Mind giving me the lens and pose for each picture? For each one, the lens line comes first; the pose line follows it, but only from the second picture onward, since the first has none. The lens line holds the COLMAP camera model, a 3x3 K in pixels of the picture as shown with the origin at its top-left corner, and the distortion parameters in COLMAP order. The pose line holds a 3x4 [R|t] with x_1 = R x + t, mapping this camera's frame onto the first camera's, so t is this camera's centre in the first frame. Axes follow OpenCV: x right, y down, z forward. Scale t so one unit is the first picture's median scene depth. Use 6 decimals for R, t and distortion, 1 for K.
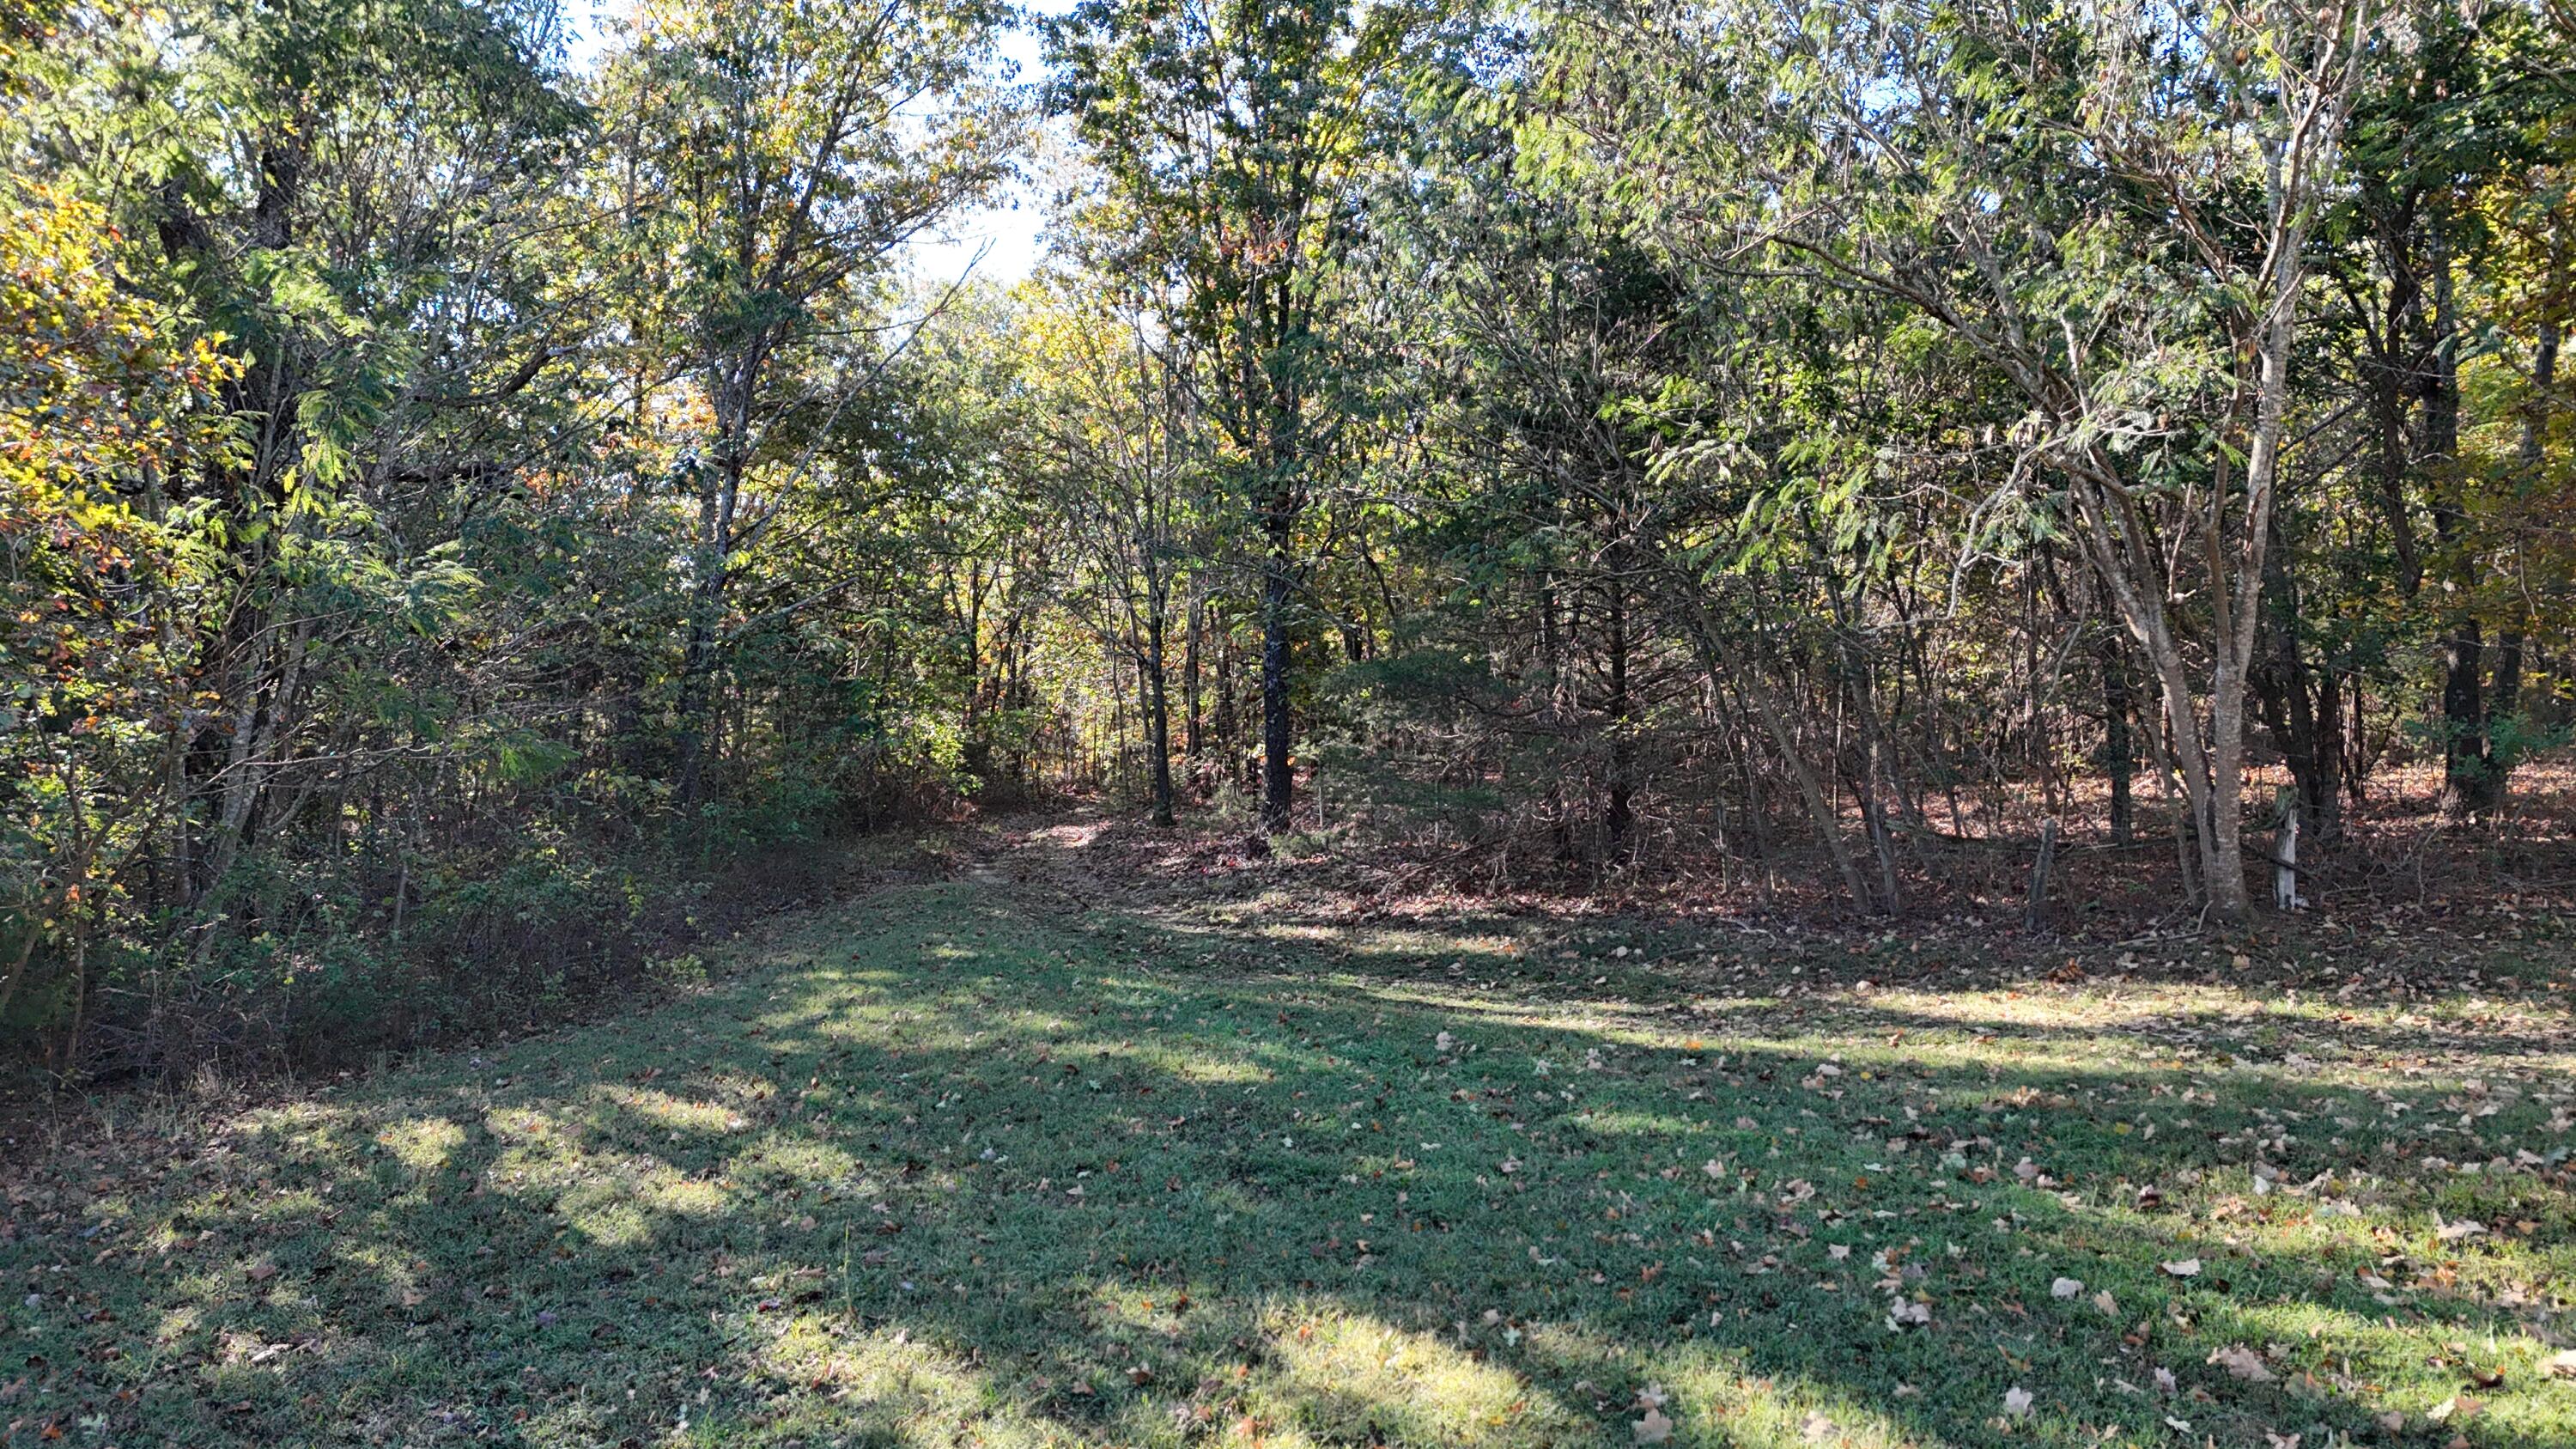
lens RADIAL K [[1869.8, 0, 1297.7], [0, 1869.8, 736.6], [0, 0, 1]] dist [0.079763, -0.074281]
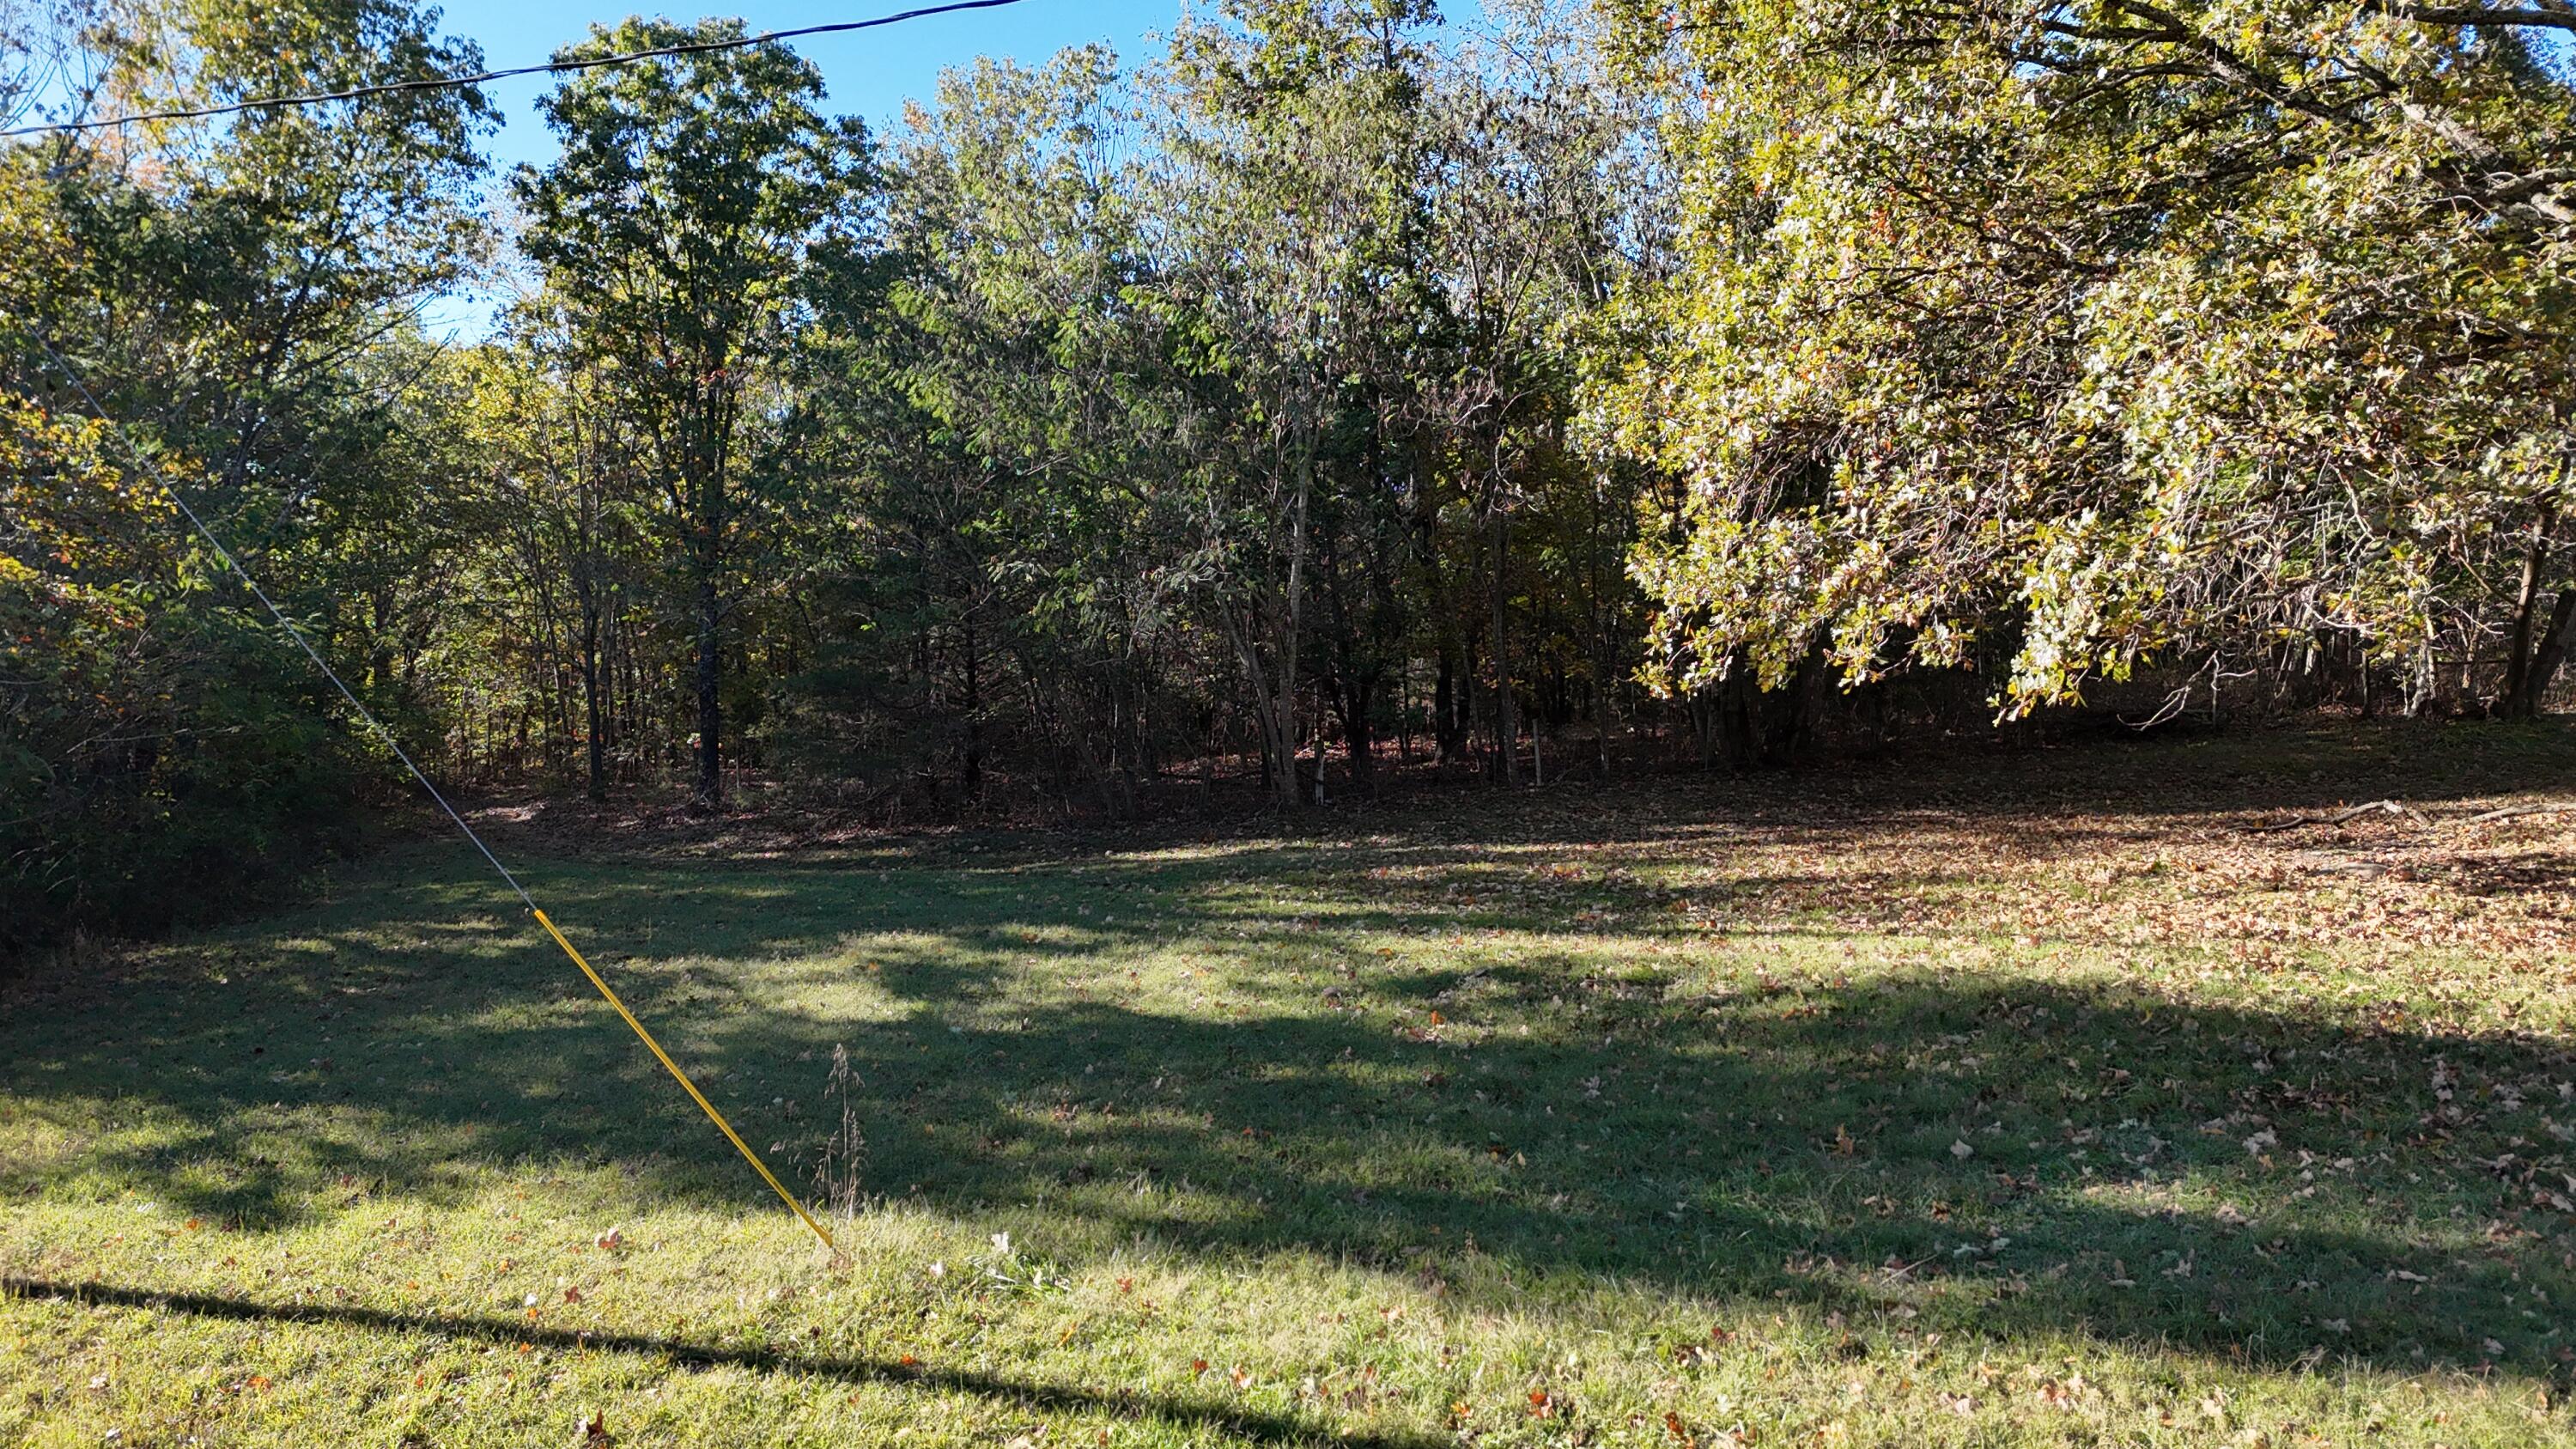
lens RADIAL K [[1869.8, 0, 1297.1], [0, 1869.8, 723.8], [0, 0, 1]] dist [0.079763, -0.074281]
pose [[0.940414, -0.009267, 0.339907, -0.099954], [0.011628, 0.999920, -0.004910, 0.012293], [-0.339834, 0.008570, 0.940446, -0.533183]]
